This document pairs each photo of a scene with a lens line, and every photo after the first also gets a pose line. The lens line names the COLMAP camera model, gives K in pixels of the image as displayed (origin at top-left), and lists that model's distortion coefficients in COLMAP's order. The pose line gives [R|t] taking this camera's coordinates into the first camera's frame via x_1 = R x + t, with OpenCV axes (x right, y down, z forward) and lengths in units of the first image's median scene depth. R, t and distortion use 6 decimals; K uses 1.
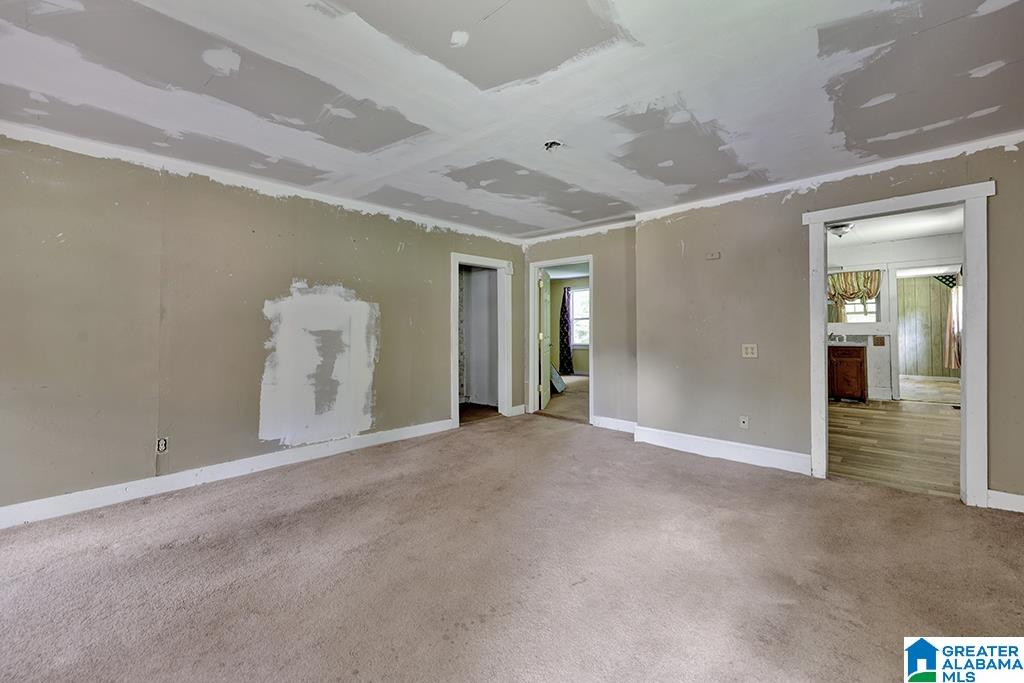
lens RADIAL K [[426.6, 0, 513.6], [0, 426.6, 326.7], [0, 0, 1]] dist [-0.000843, -0.000074]
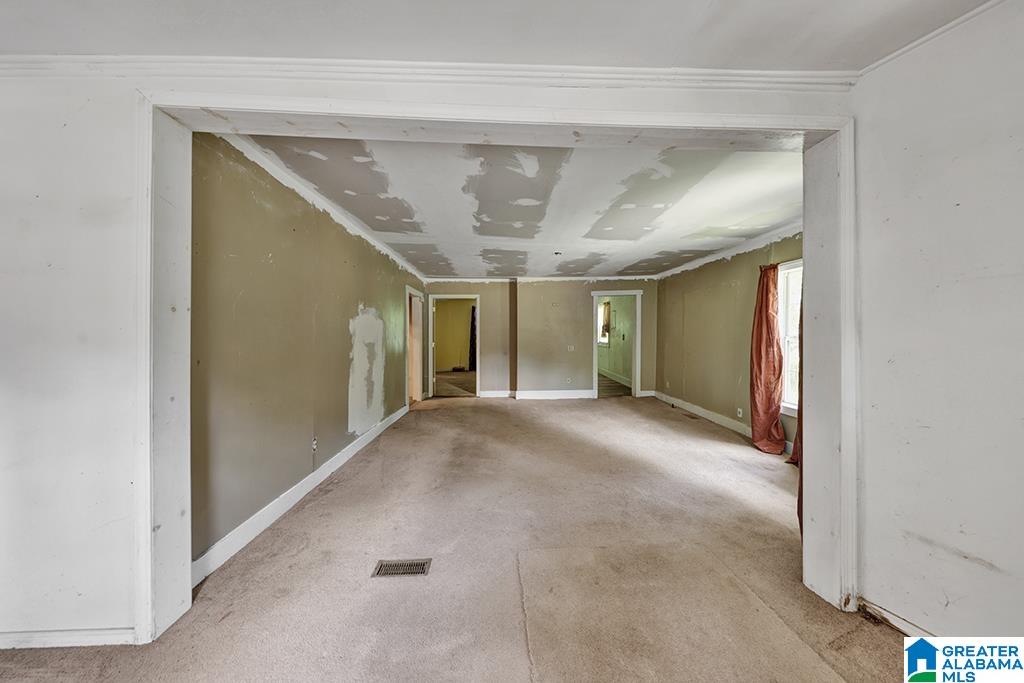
lens RADIAL K [[333.1, 0, 514.9], [0, 333.1, 334.2], [0, 0, 1]] dist [-0.000991, -0.000156]
pose [[0.693631, 0.000774, 0.720330, -0.939244], [0.003624, 0.999983, -0.004564, -0.011150], [-0.720321, 0.005777, 0.693617, -0.001955]]
